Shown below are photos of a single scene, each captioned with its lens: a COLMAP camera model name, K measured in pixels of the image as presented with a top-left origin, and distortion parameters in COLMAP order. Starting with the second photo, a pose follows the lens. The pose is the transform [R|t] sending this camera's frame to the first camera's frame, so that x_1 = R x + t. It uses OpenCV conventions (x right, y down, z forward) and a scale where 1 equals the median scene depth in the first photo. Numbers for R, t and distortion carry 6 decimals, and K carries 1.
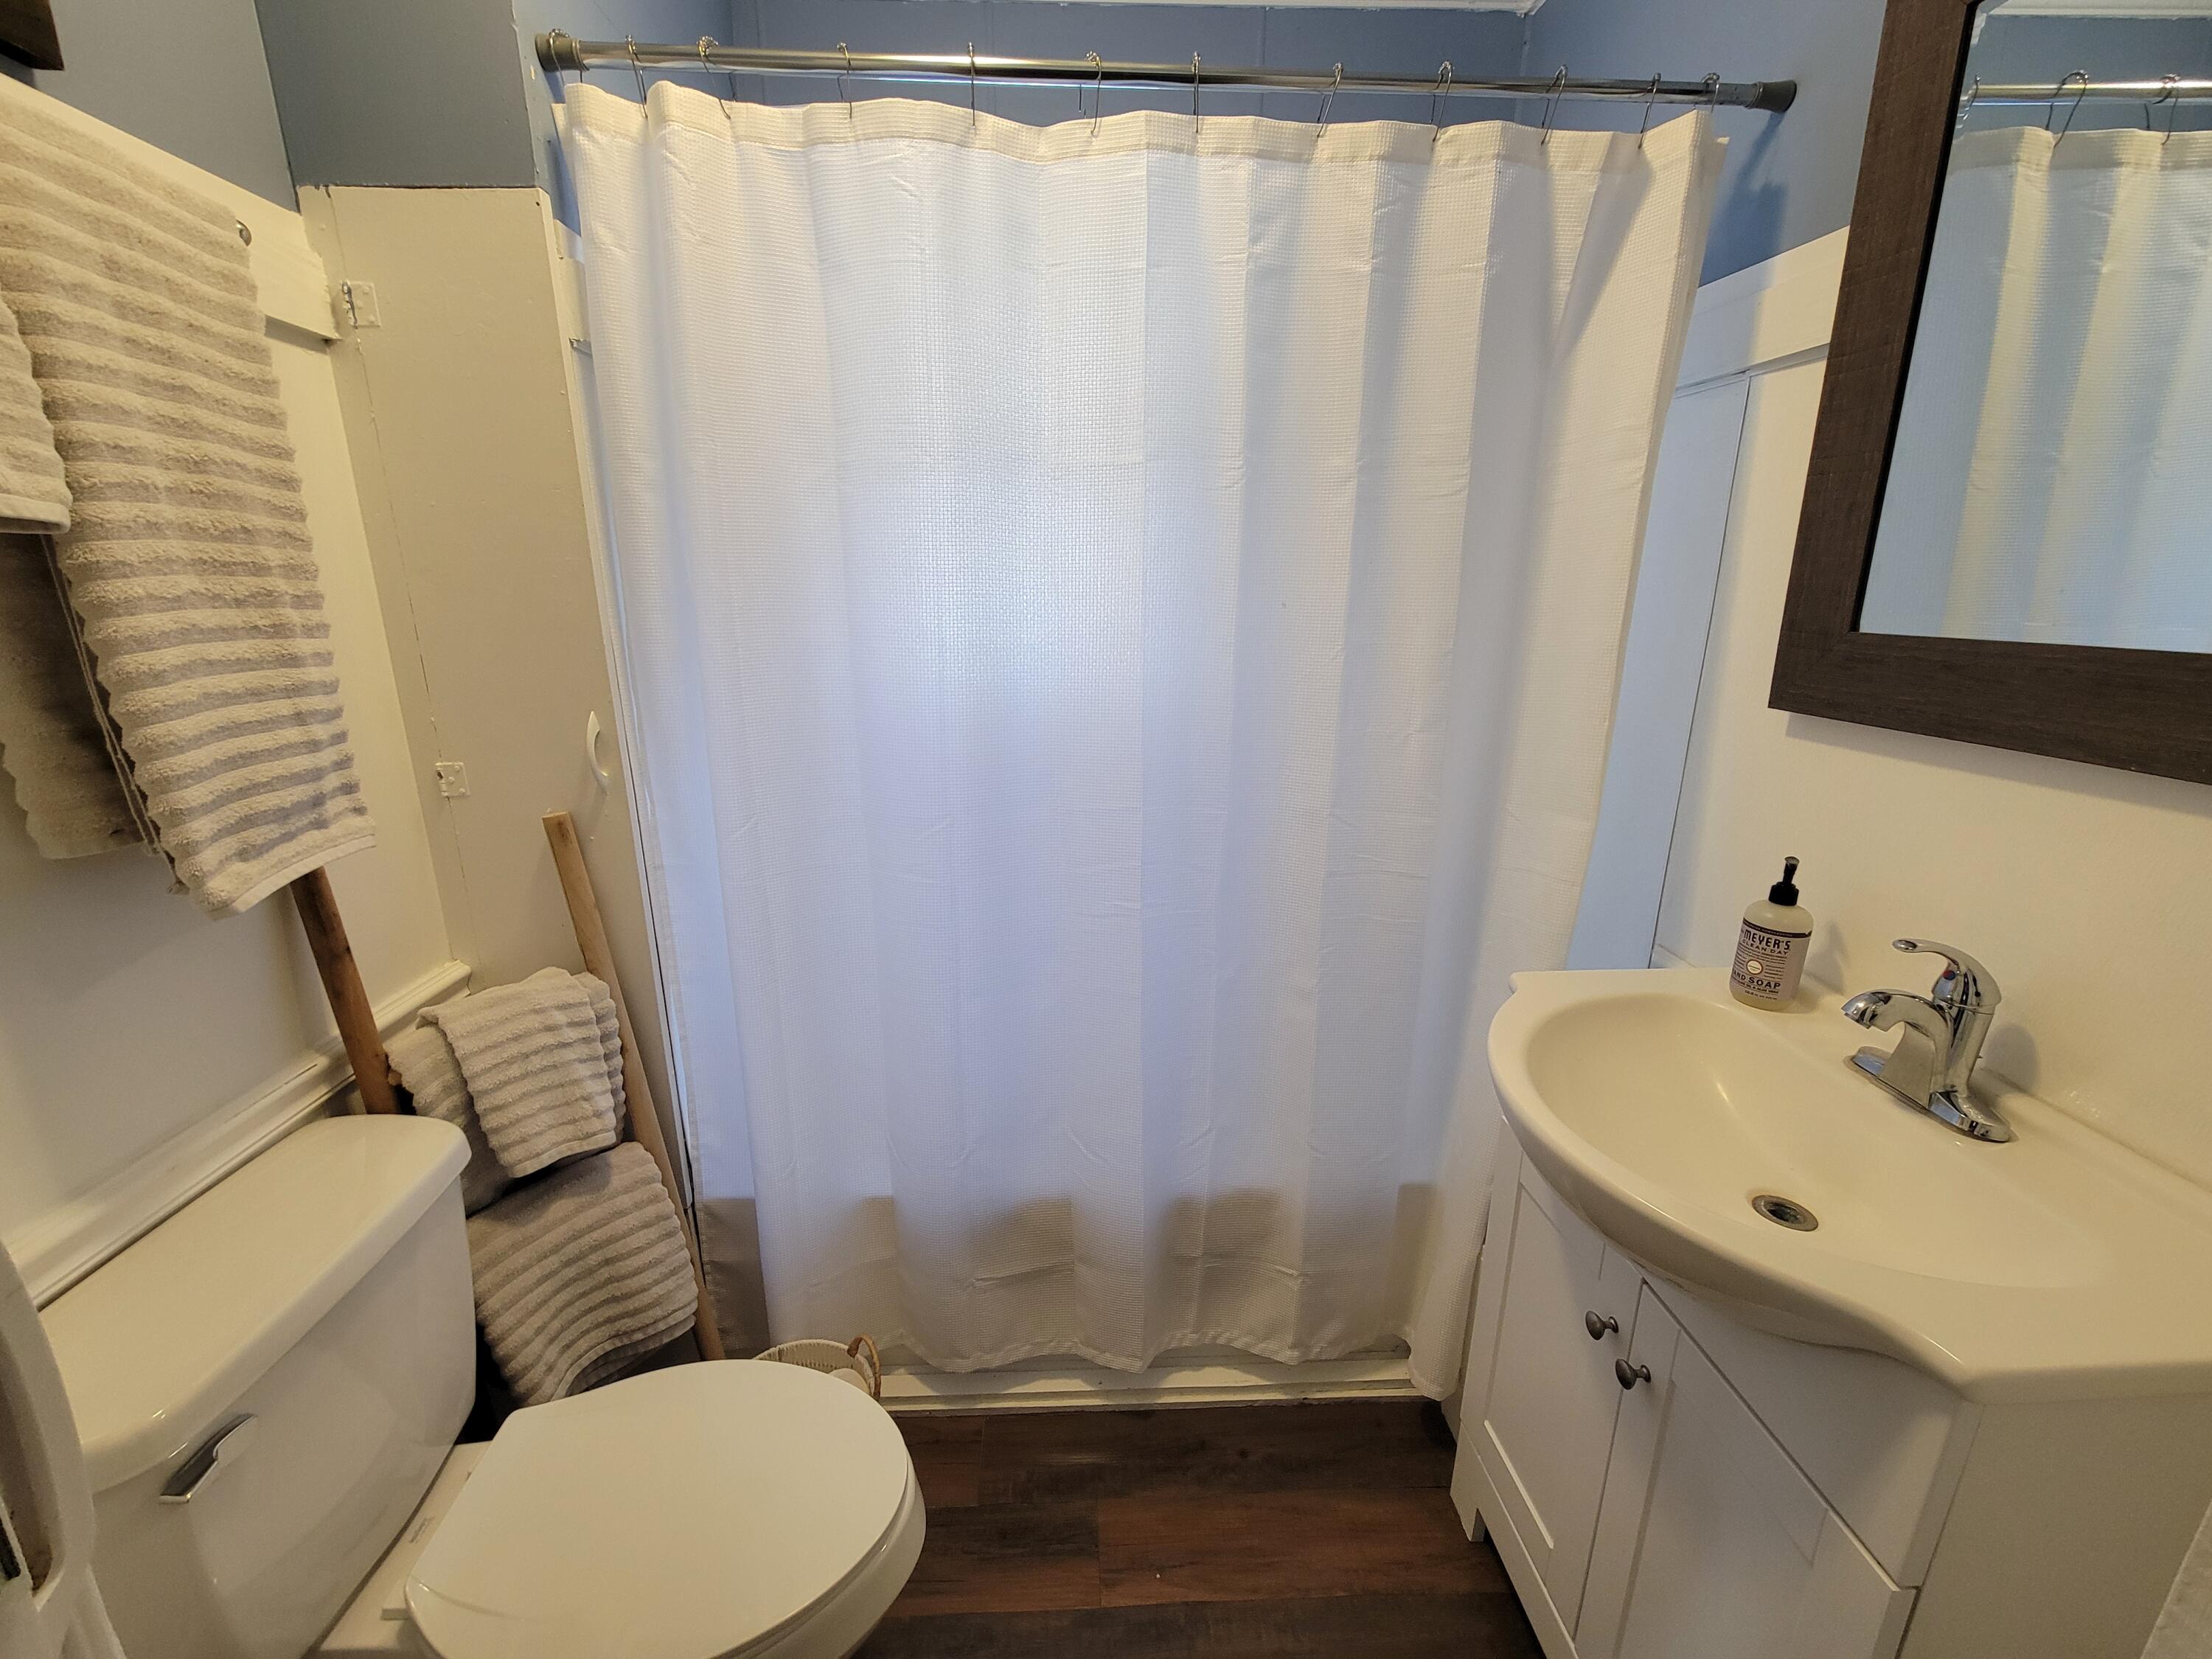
lens RADIAL K [[898.9, 0, 1106.0], [0, 898.9, 829.5], [0, 0, 1]] dist [-0.006771, 0.001988]
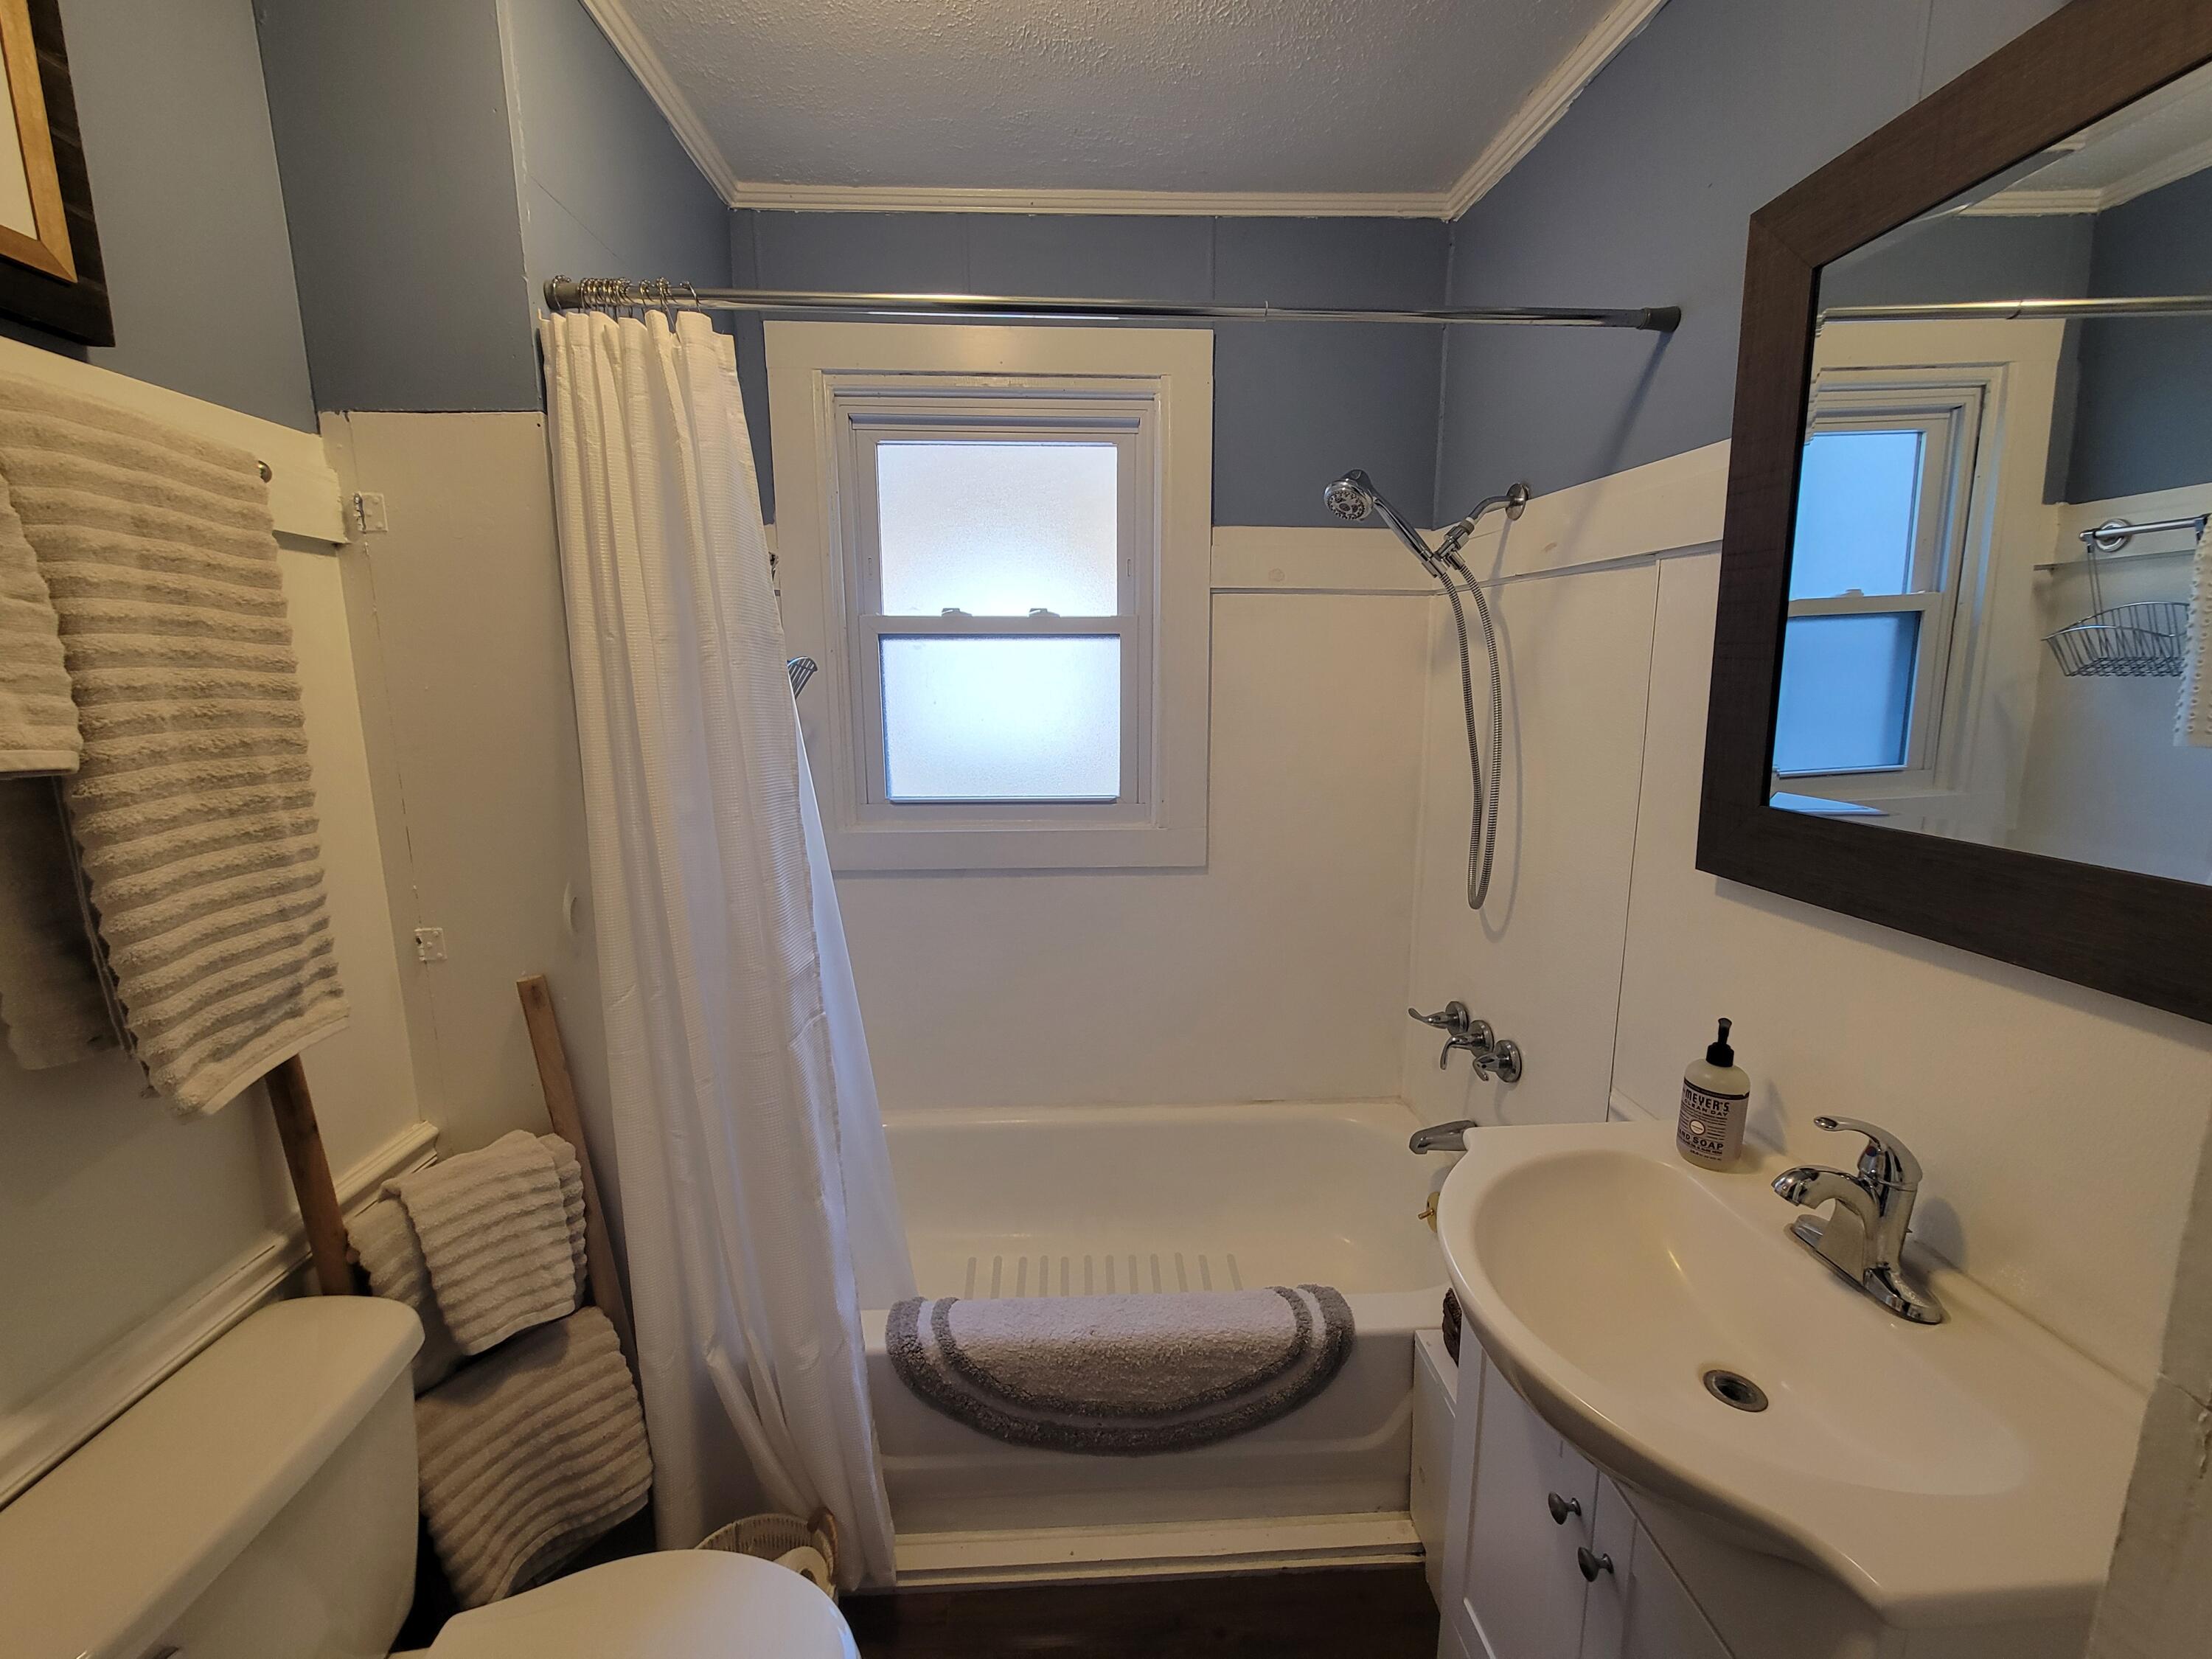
lens RADIAL K [[898.9, 0, 1106.0], [0, 898.9, 829.5], [0, 0, 1]] dist [-0.006771, 0.001988]
pose [[0.999934, -0.009113, 0.007006, 0.048285], [0.009740, 0.995401, -0.095301, -0.101049], [-0.006105, 0.095363, 0.995424, -0.049582]]
